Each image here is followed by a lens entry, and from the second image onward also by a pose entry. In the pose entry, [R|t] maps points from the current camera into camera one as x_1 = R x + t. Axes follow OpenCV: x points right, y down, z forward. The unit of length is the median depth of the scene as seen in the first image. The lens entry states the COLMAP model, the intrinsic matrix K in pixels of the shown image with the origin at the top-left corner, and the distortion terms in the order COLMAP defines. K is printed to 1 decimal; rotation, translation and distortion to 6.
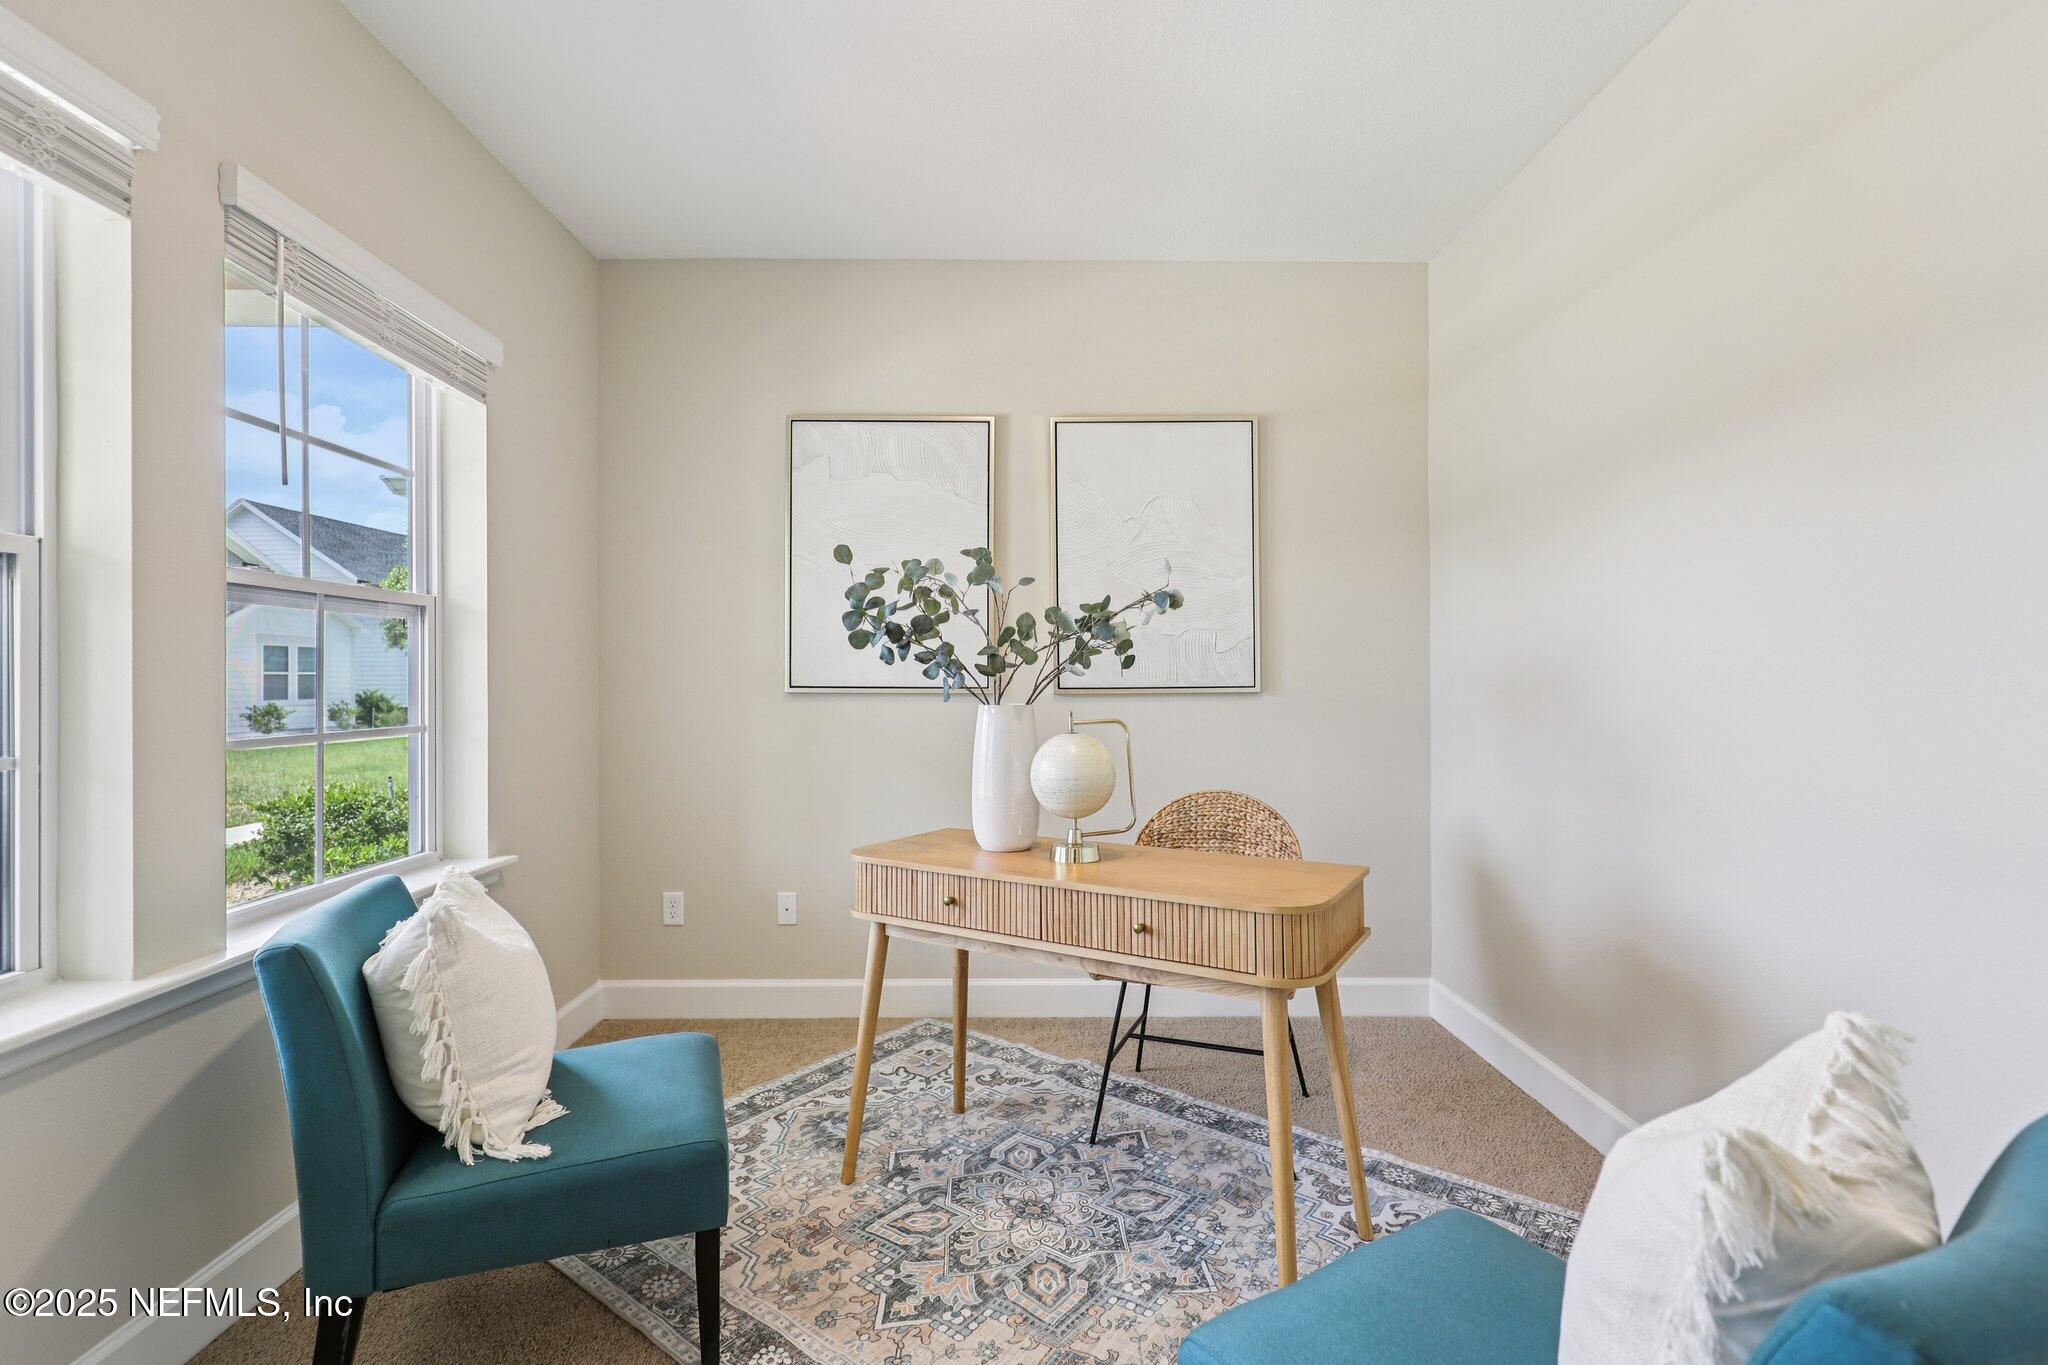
lens RADIAL K [[971.7, 0, 1025.4], [0, 971.7, 675.3], [0, 0, 1]] dist [0.000636, 0.000463]
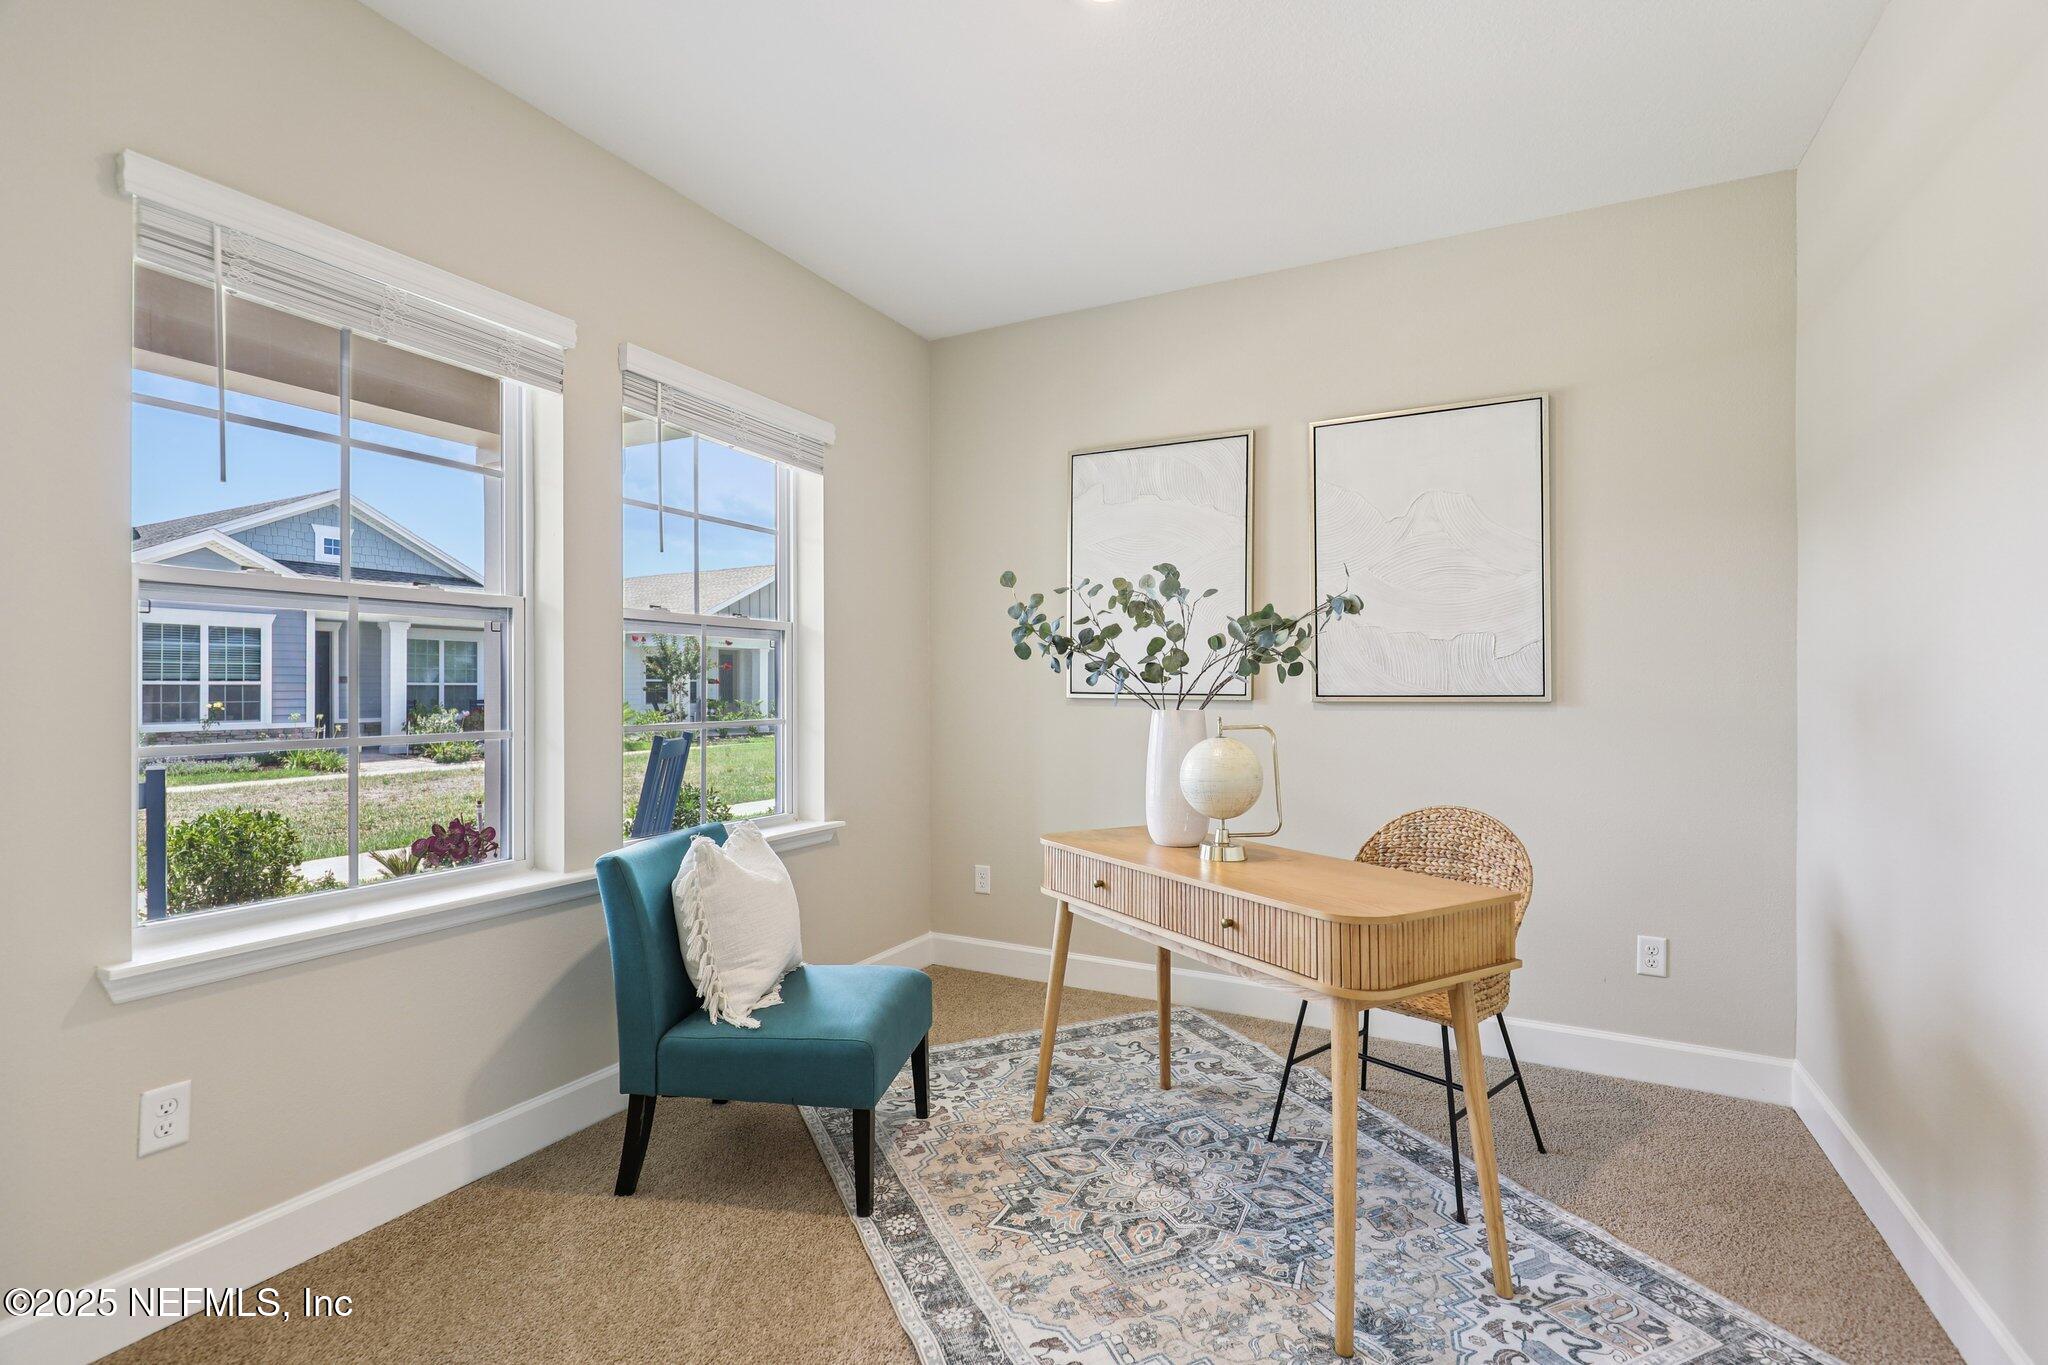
lens RADIAL K [[971.7, 0, 1016.4], [0, 971.7, 690.7], [0, 0, 1]] dist [0.000636, 0.000463]
pose [[0.874442, 0.004810, -0.485107, 0.364309], [-0.001629, 0.999974, 0.006980, 0.002207], [0.485128, -0.005313, 0.874427, -0.021826]]
